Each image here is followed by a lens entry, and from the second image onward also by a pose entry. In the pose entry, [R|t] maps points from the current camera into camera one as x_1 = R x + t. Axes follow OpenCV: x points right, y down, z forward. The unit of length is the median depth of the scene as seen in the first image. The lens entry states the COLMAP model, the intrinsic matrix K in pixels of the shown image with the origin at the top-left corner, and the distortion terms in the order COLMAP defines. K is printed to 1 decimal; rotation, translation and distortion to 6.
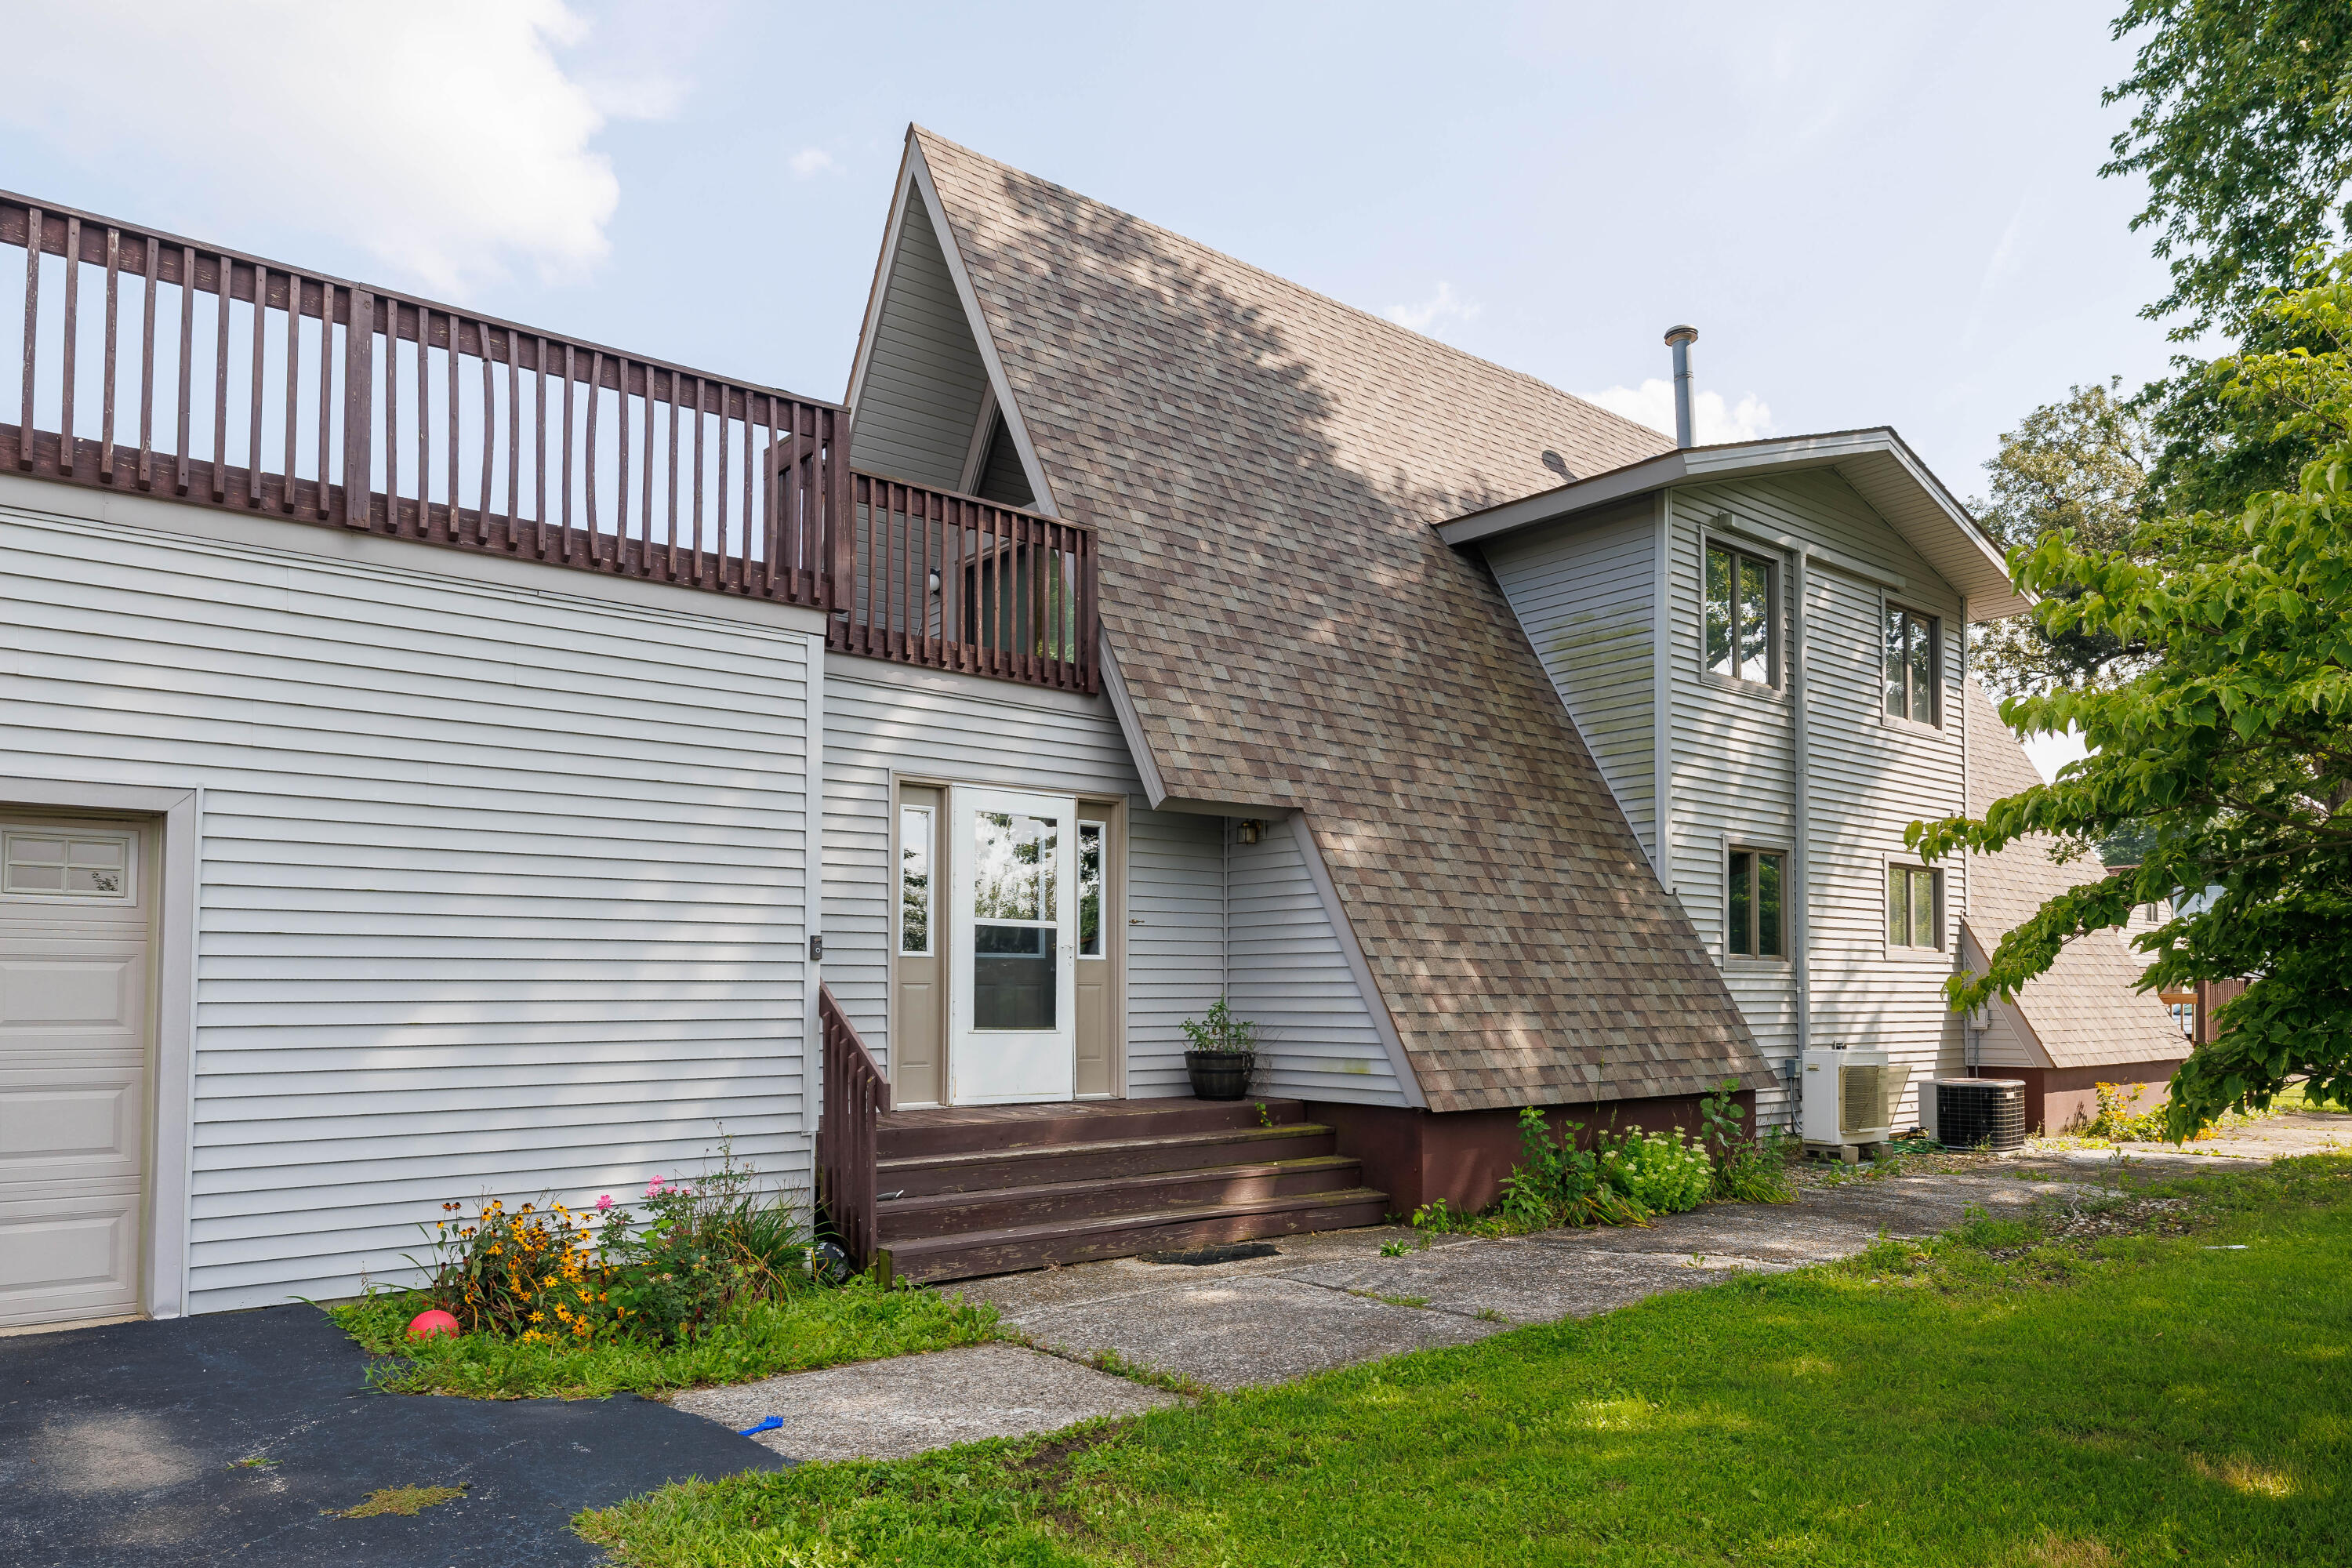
lens RADIAL K [[1390.5, 0, 1177.2], [0, 1390.5, 927.2], [0, 0, 1]] dist [-0.000564, 0.000060]
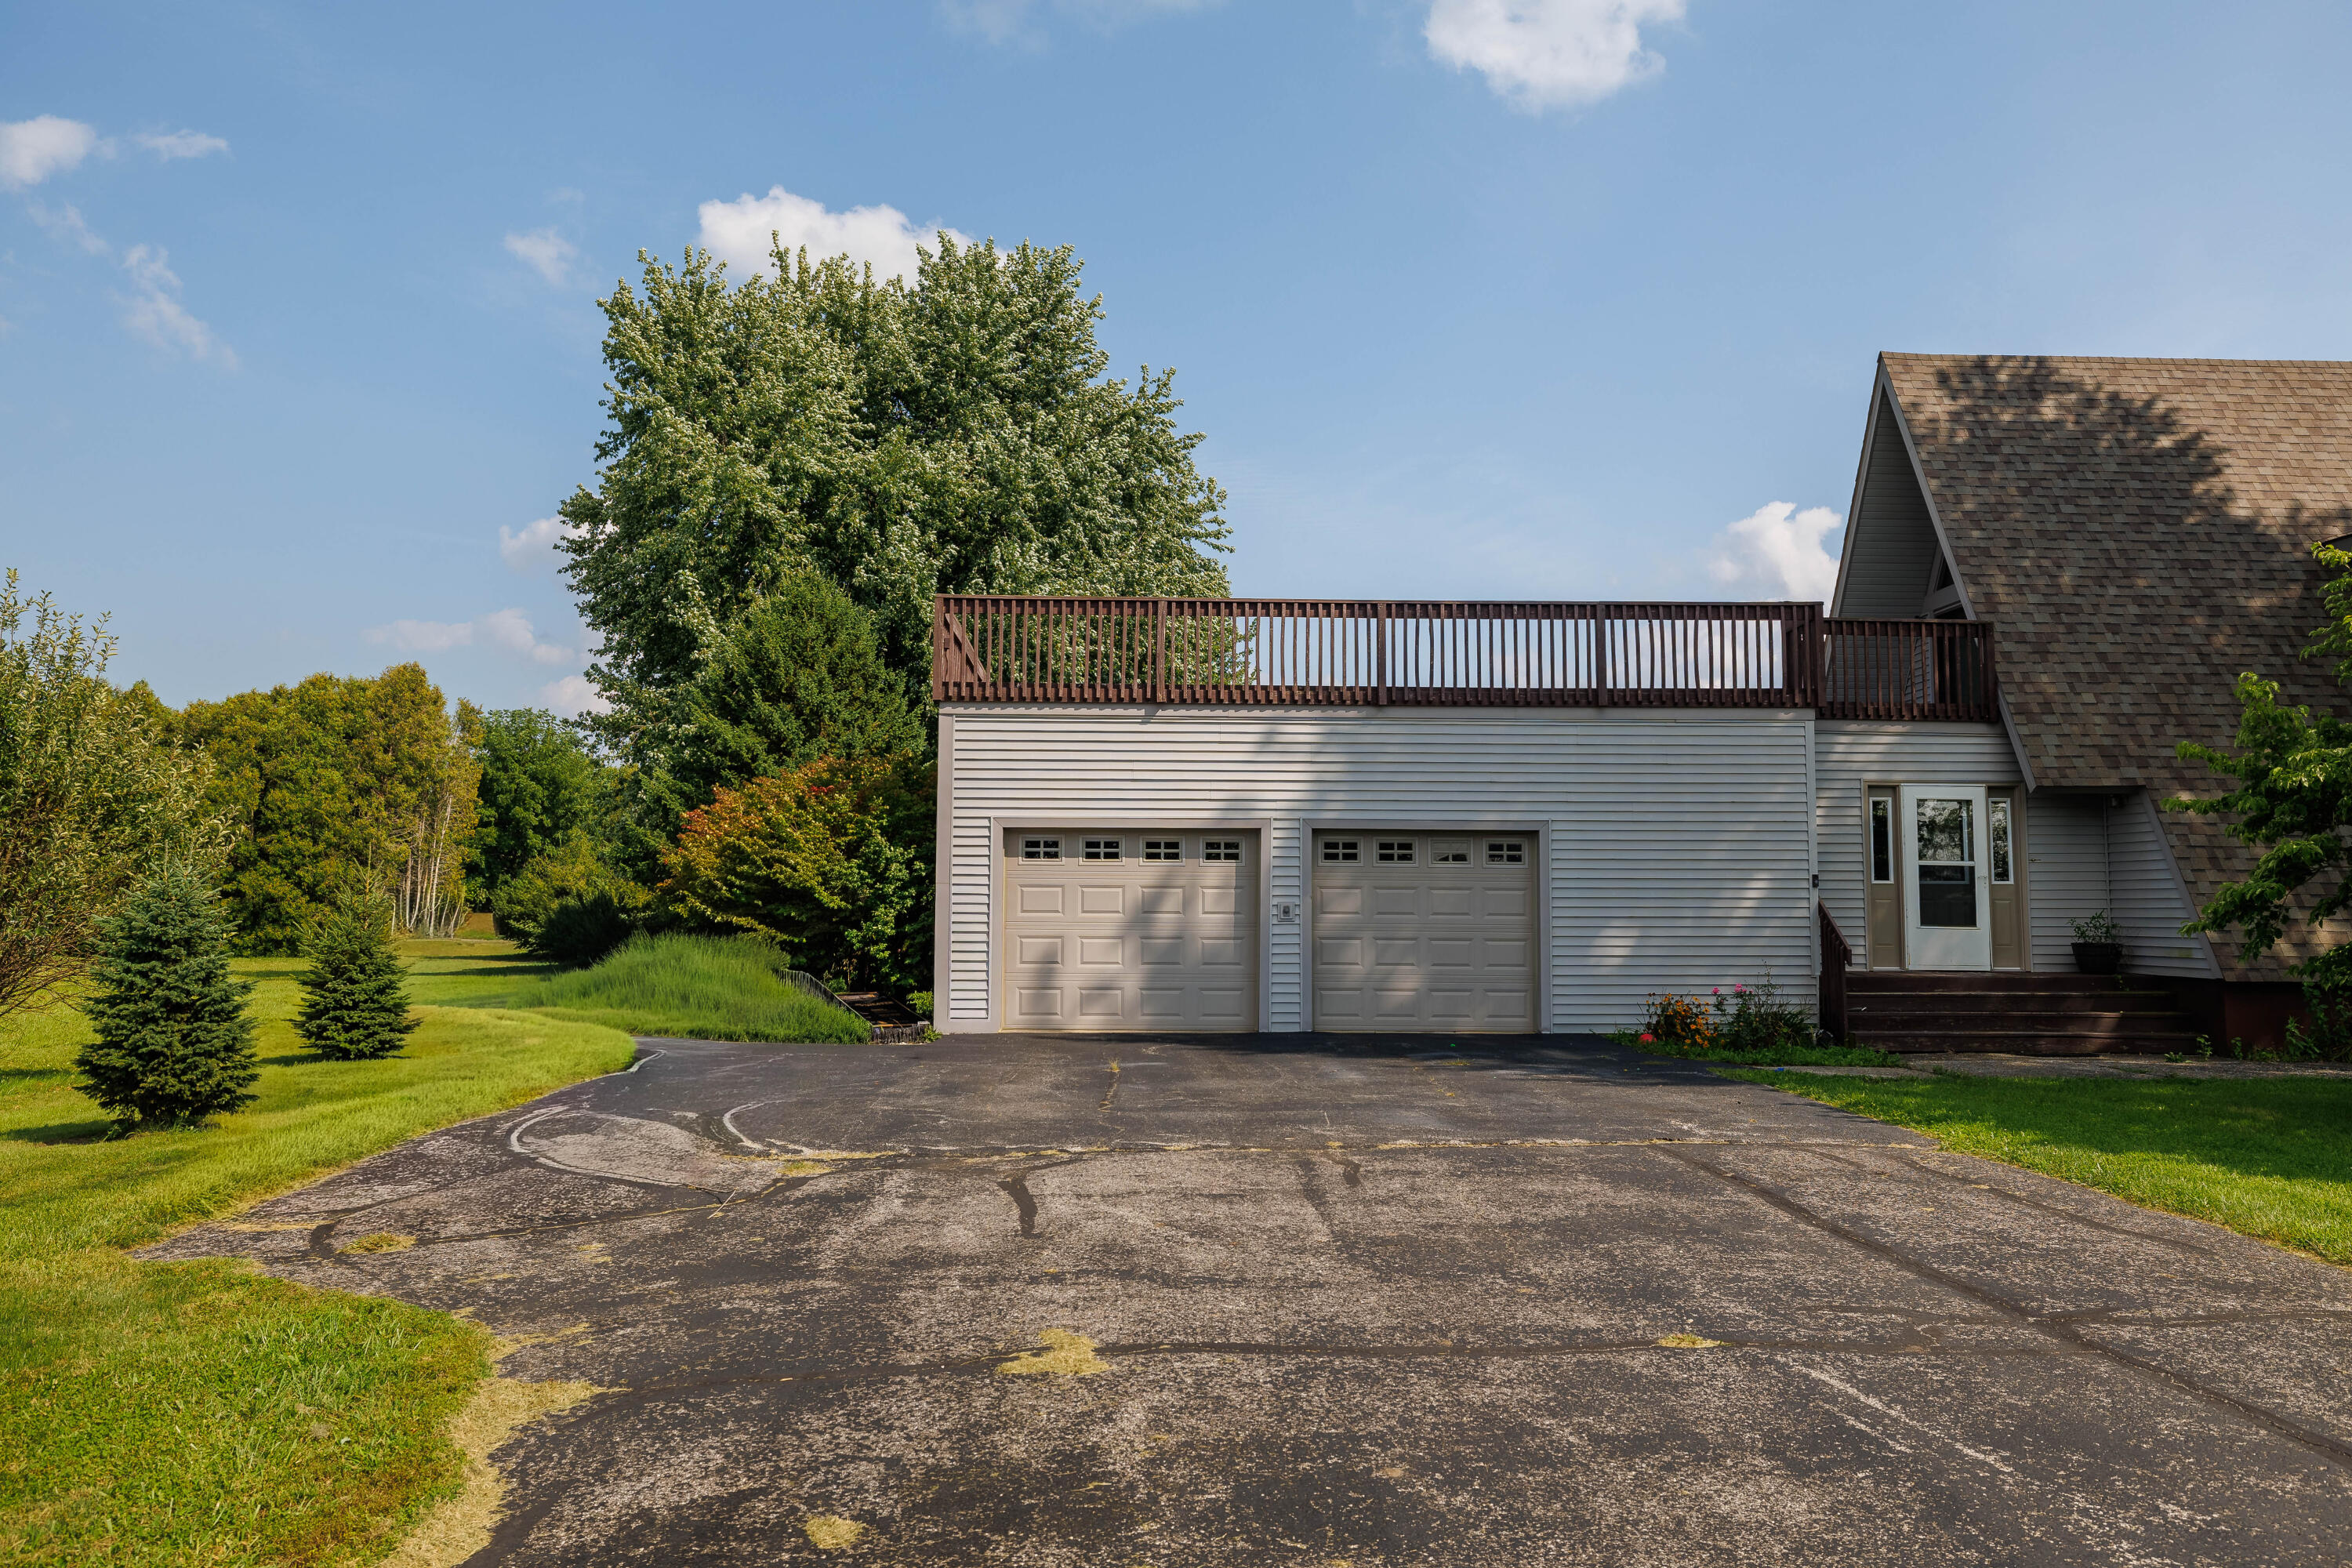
lens RADIAL K [[1778.8, 0, 1176.0], [0, 1778.8, 784.0], [0, 0, 1]] dist [0.004659, 0.003269]
pose [[0.774984, -0.042011, -0.630583, 0.506402], [0.024828, 0.999042, -0.036045, -0.043106], [0.631493, 0.012279, 0.775284, -1.217643]]
